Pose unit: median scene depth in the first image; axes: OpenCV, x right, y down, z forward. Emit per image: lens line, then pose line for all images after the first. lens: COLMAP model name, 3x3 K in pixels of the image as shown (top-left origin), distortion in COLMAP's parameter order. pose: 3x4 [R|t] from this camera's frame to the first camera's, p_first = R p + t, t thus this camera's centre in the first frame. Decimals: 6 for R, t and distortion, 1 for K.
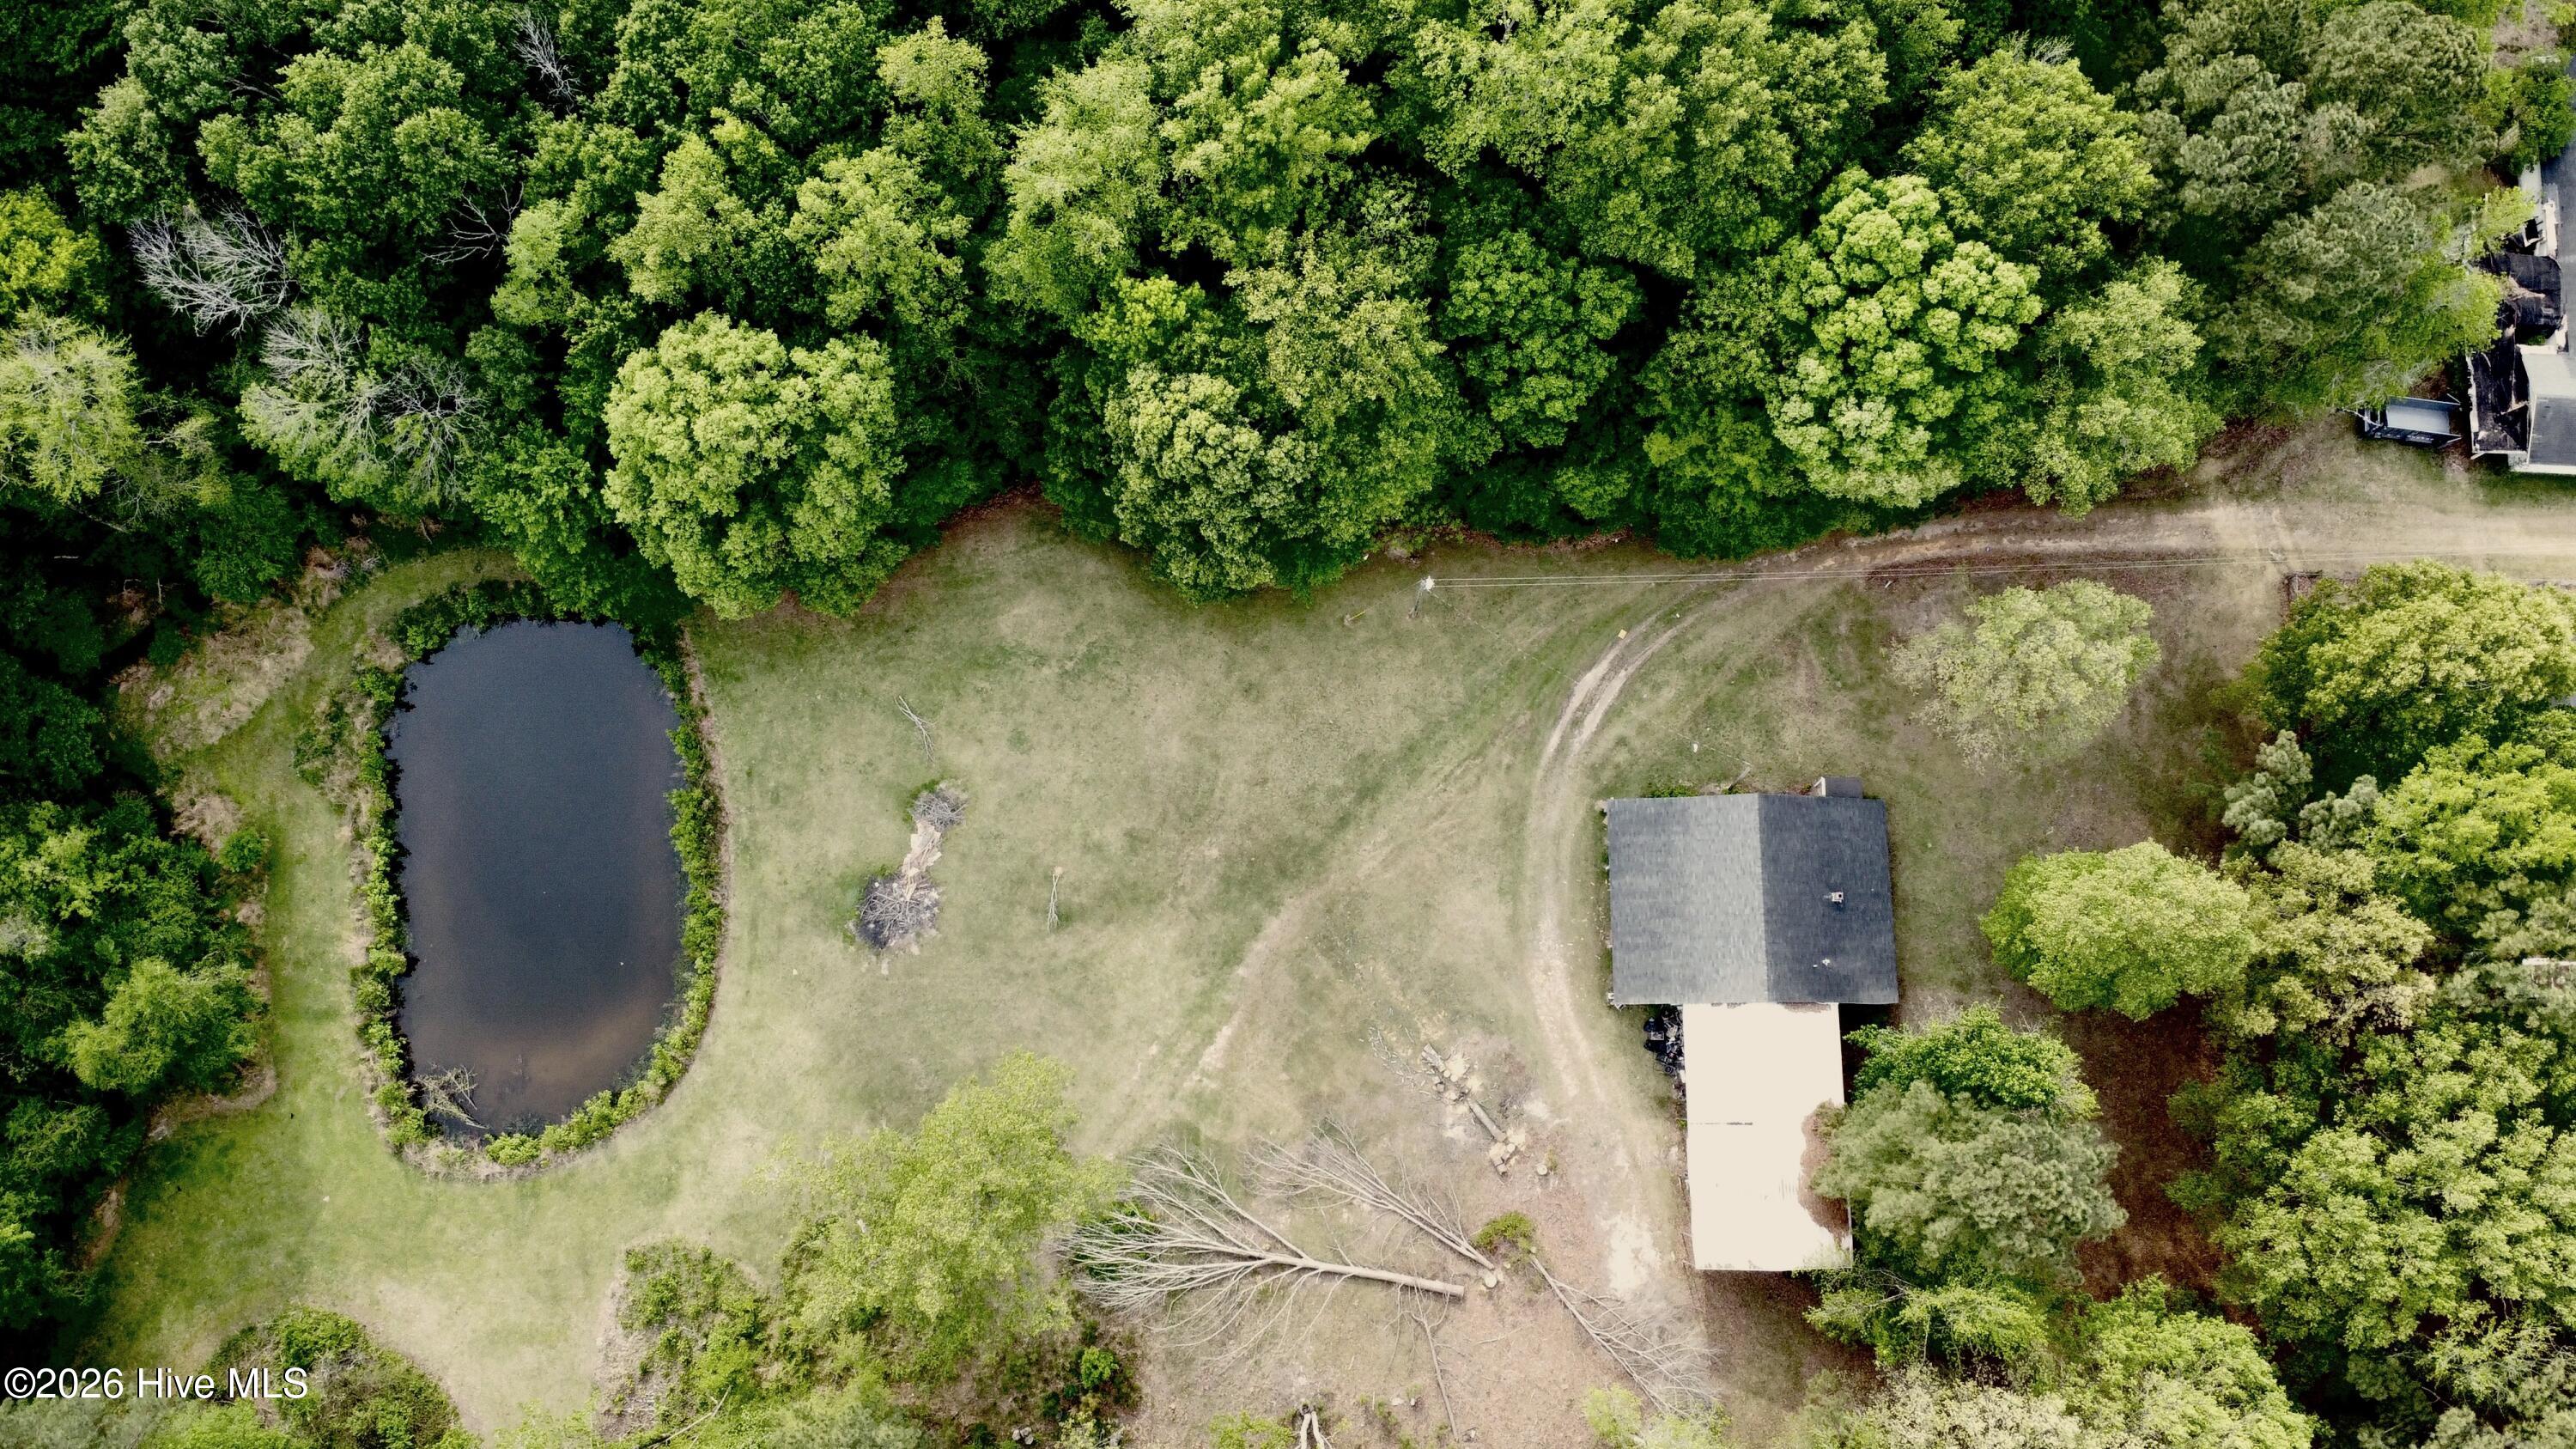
lens RADIAL K [[1931.1, 0, 1284.3], [0, 1931.1, 719.6], [0, 0, 1]] dist [0.009778, 0.000393]
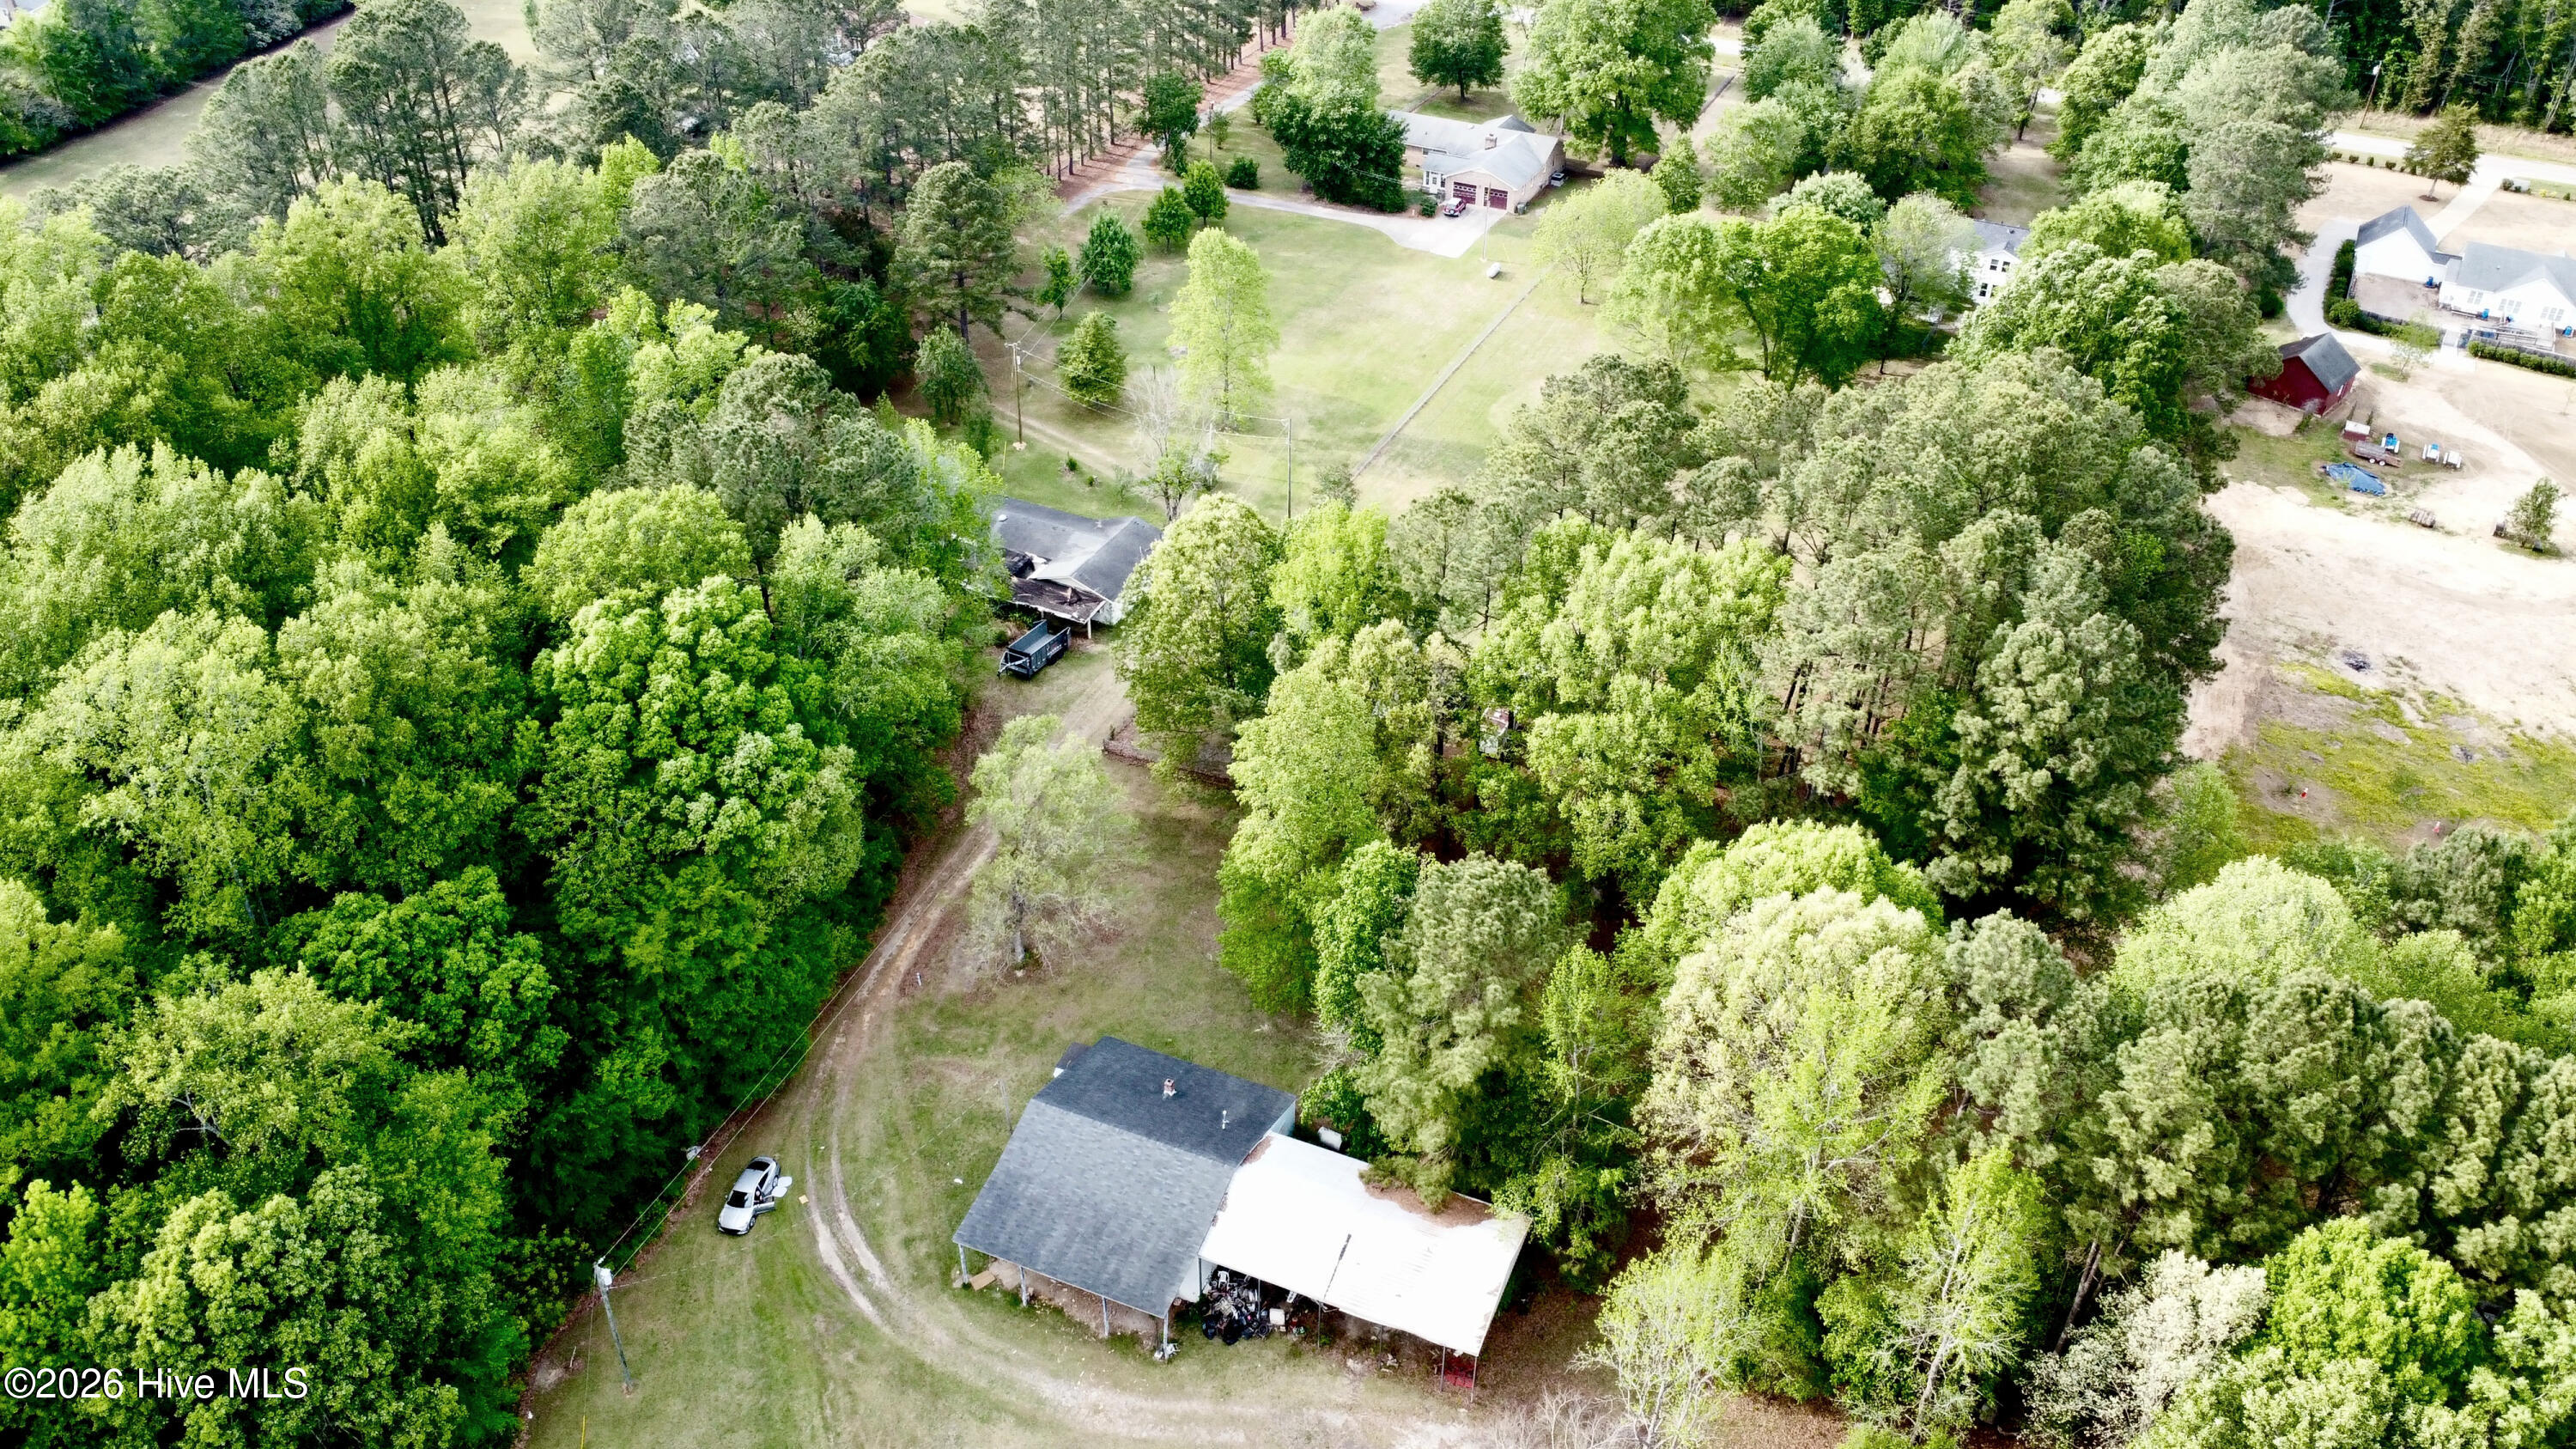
lens RADIAL K [[1931.1, 0, 1286.4], [0, 1931.1, 715.5], [0, 0, 1]] dist [0.009778, 0.000393]
pose [[0.400598, -0.543802, 0.737429, -0.296747], [0.896539, 0.398699, -0.193020, 0.262590], [-0.189047, 0.738457, 0.647258, 0.259366]]
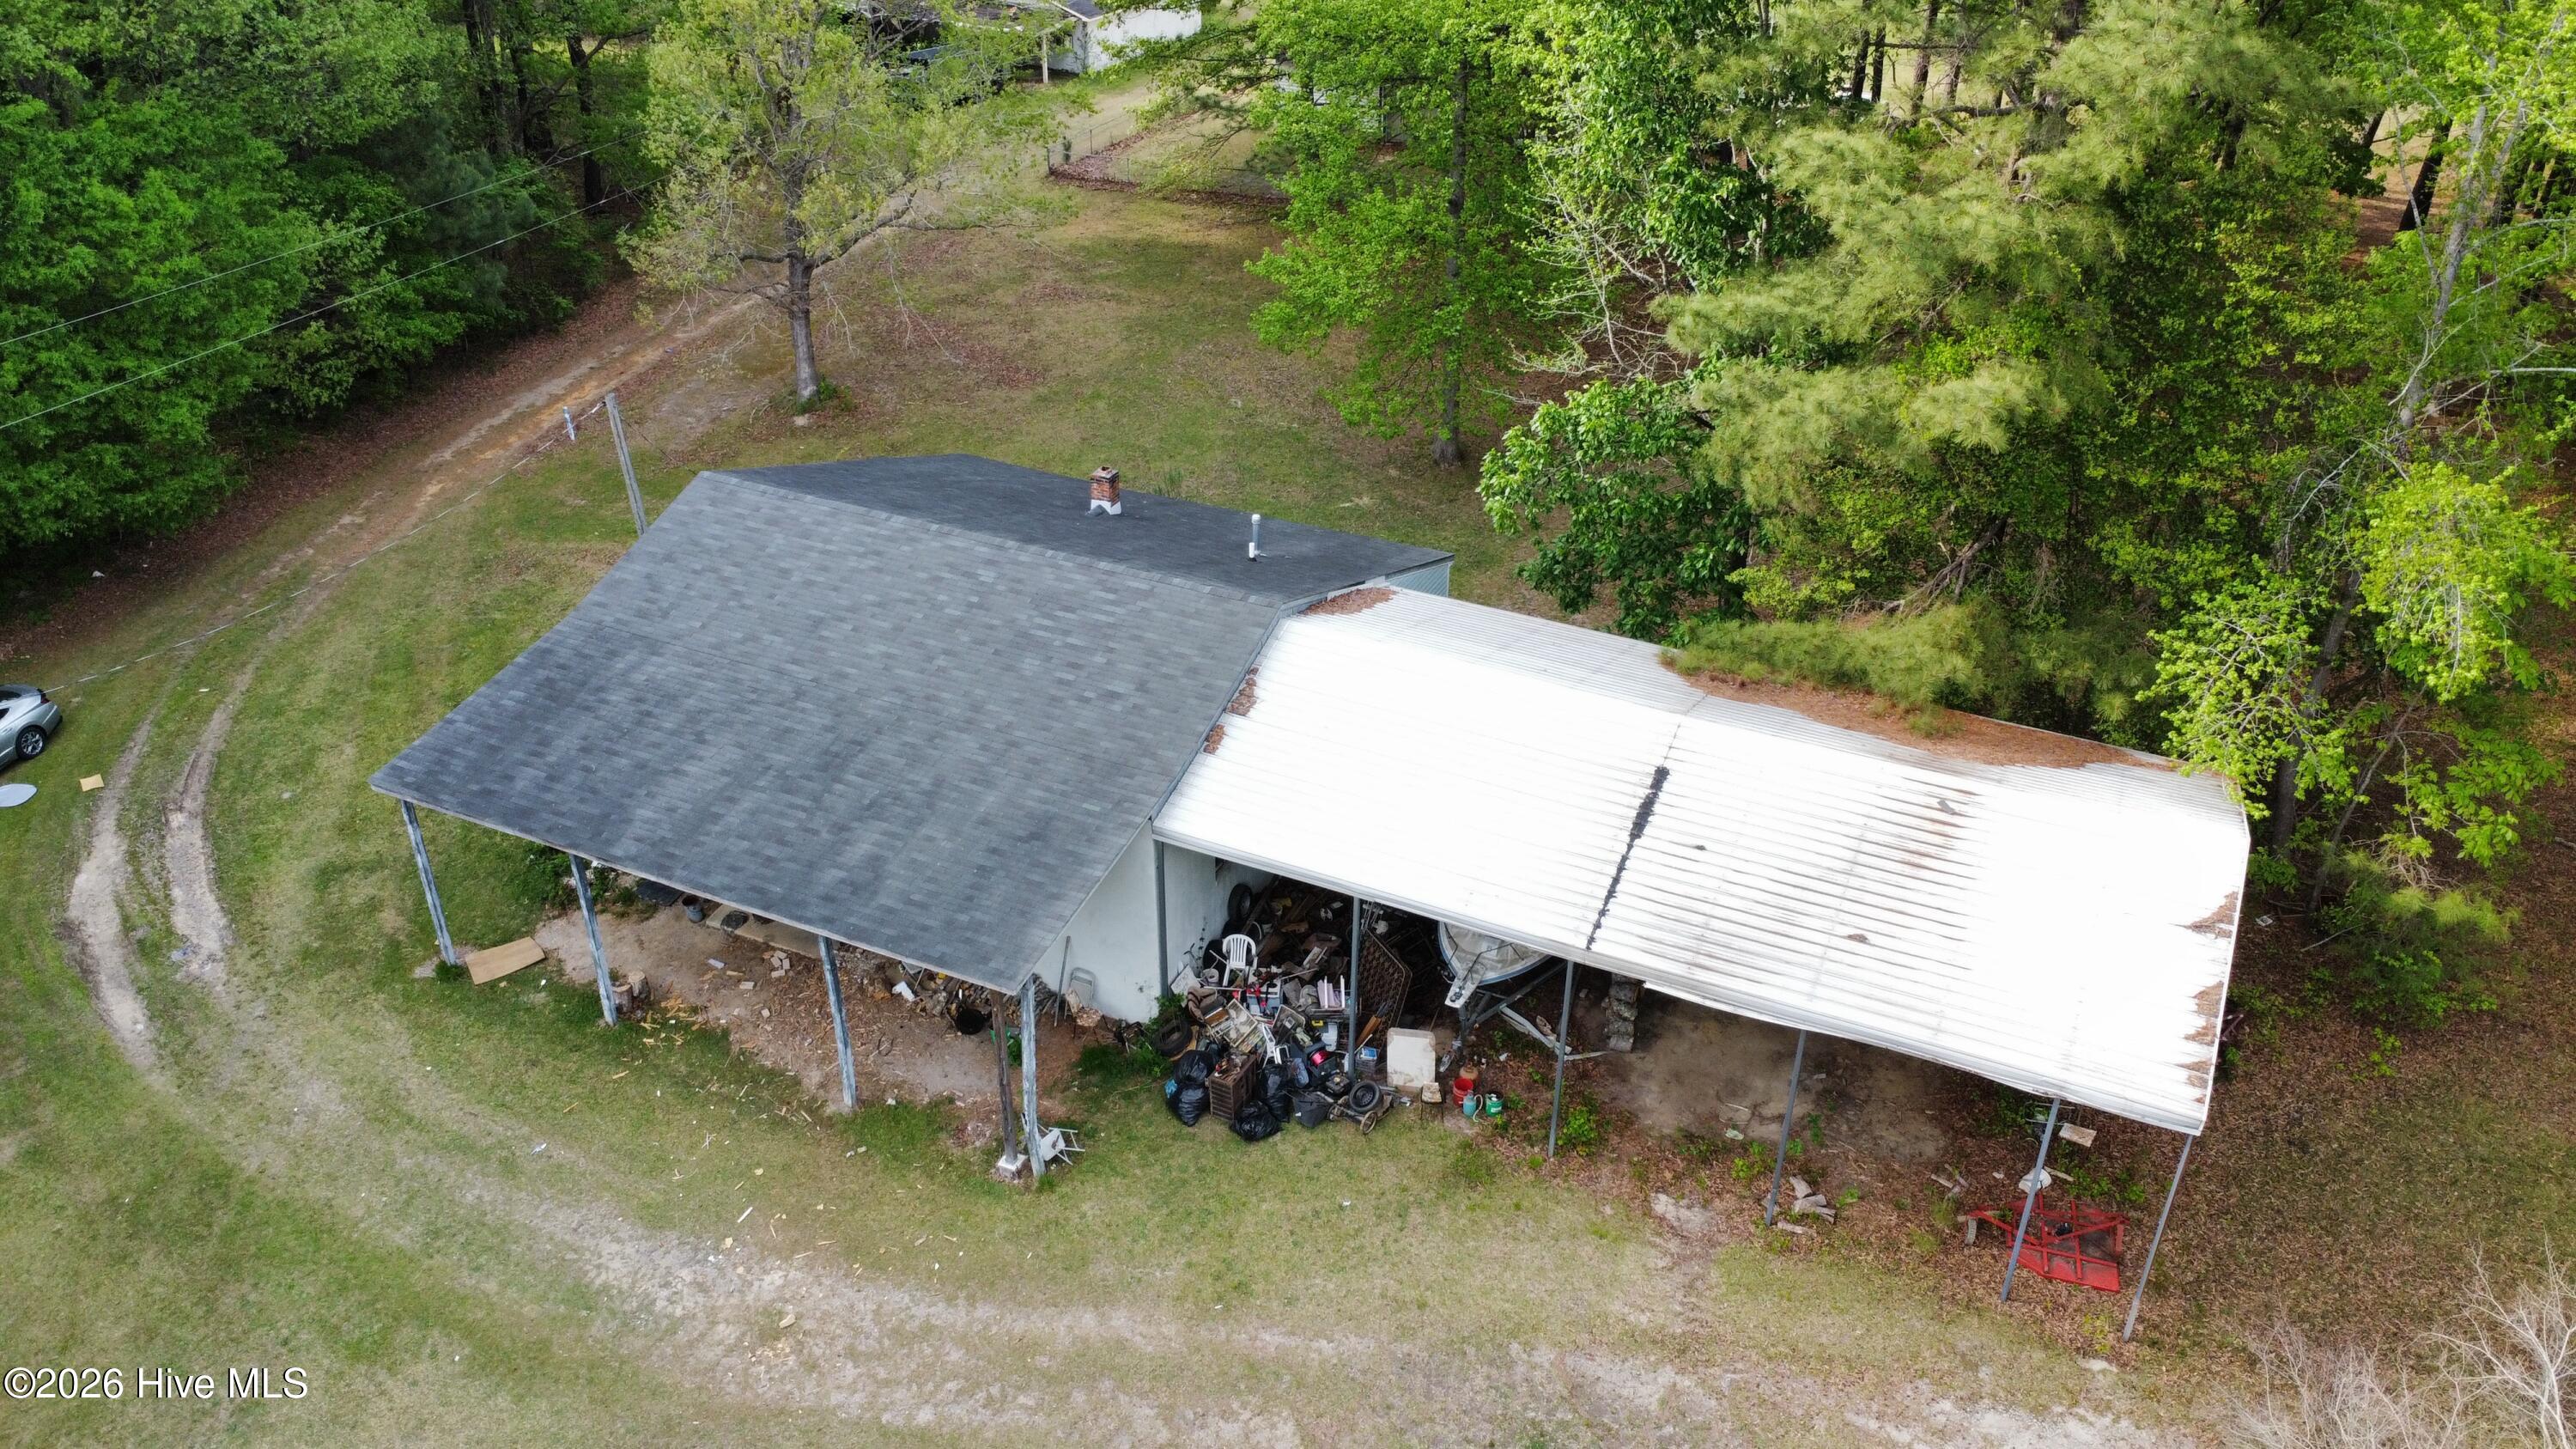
lens RADIAL K [[1931.1, 0, 1297.9], [0, 1931.1, 736.8], [0, 0, 1]] dist [0.009778, 0.000393]
pose [[0.430004, -0.484205, 0.761999, 0.024076], [0.881736, 0.406598, -0.239205, 0.228857], [-0.194003, 0.774741, 0.601780, 0.859938]]
